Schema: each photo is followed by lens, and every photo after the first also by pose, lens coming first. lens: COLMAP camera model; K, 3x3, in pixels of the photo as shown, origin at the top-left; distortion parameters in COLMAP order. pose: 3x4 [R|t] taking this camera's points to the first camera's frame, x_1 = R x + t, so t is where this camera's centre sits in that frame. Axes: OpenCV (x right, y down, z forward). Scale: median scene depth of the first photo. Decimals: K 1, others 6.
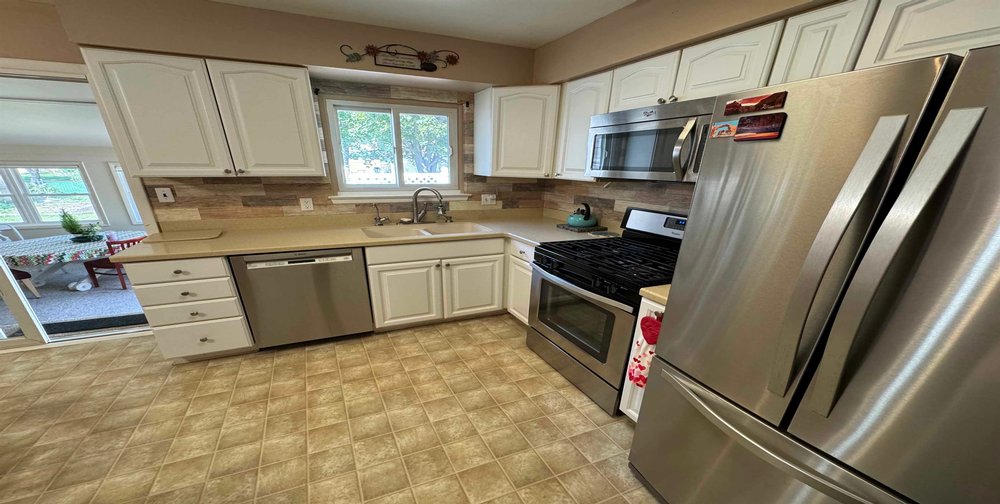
lens RADIAL K [[378.5, 0, 525.4], [0, 378.5, 334.4], [0, 0, 1]] dist [-0.000818, 0.000626]
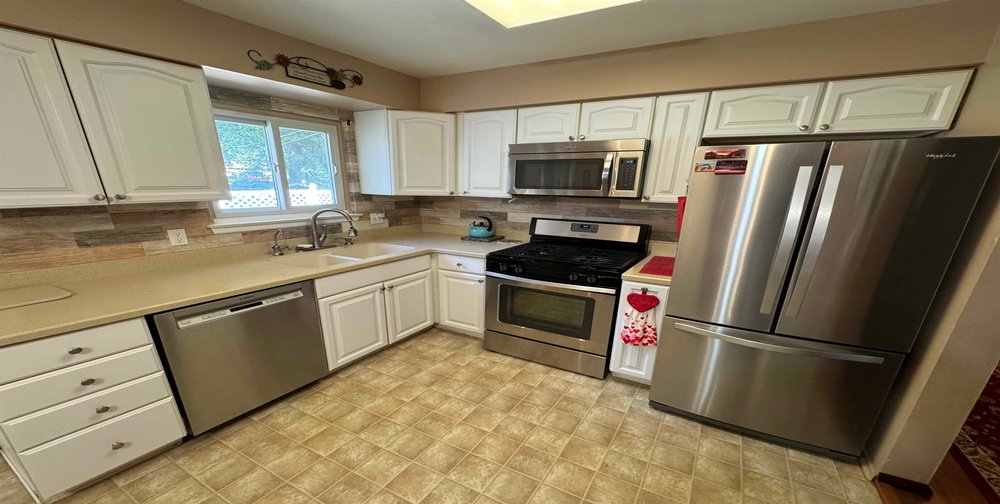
lens RADIAL K [[378.5, 0, 520.0], [0, 378.5, 316.0], [0, 0, 1]] dist [-0.000818, 0.000626]
pose [[0.824862, -0.192003, 0.531730, -0.521818], [0.230918, 0.972949, -0.006895, -0.036026], [-0.516022, 0.128474, 0.846886, 0.042838]]
